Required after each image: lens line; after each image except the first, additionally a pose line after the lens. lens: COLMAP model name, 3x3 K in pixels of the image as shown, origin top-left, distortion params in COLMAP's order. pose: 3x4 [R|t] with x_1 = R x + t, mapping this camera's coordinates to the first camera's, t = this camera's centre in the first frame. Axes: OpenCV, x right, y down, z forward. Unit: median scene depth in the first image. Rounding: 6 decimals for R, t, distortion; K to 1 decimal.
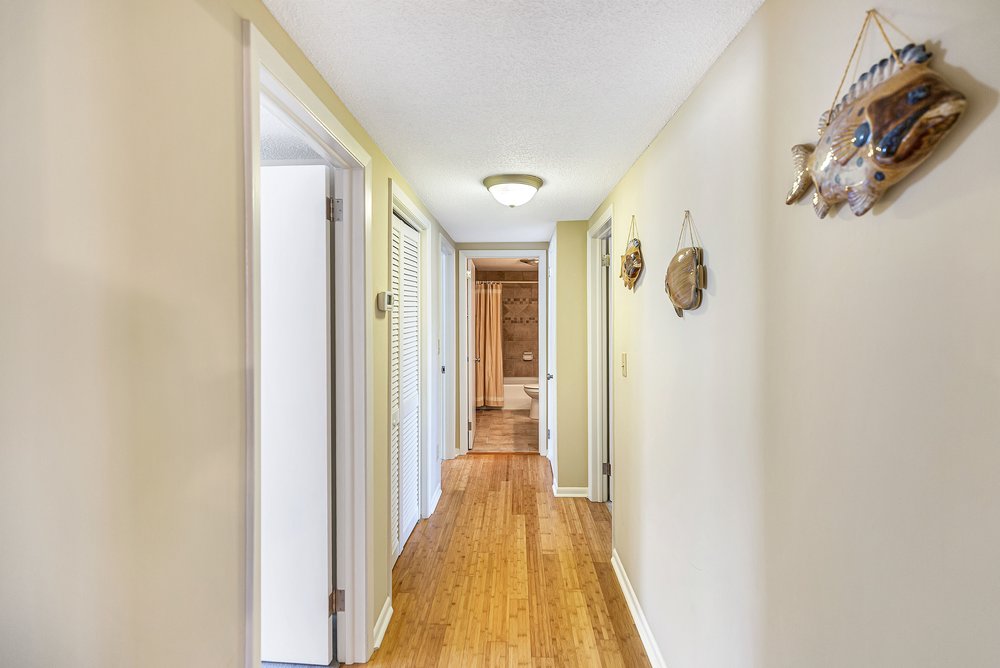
lens RADIAL K [[460.1, 0, 499.2], [0, 460.1, 329.0], [0, 0, 1]] dist [0.003938, -0.000096]
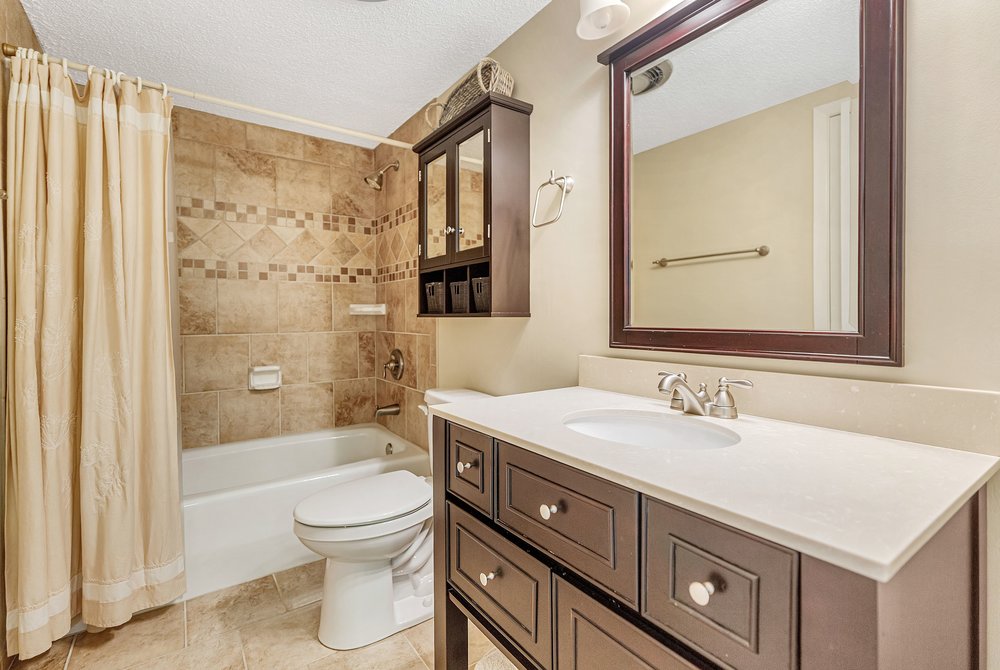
lens RADIAL K [[460.1, 0, 496.2], [0, 460.1, 327.6], [0, 0, 1]] dist [0.003938, -0.000096]
pose [[0.813060, -0.010360, 0.582088, 0.002788], [0.019537, 0.999764, -0.009495, 0.029208], [-0.581852, 0.019093, 0.813070, 0.623030]]
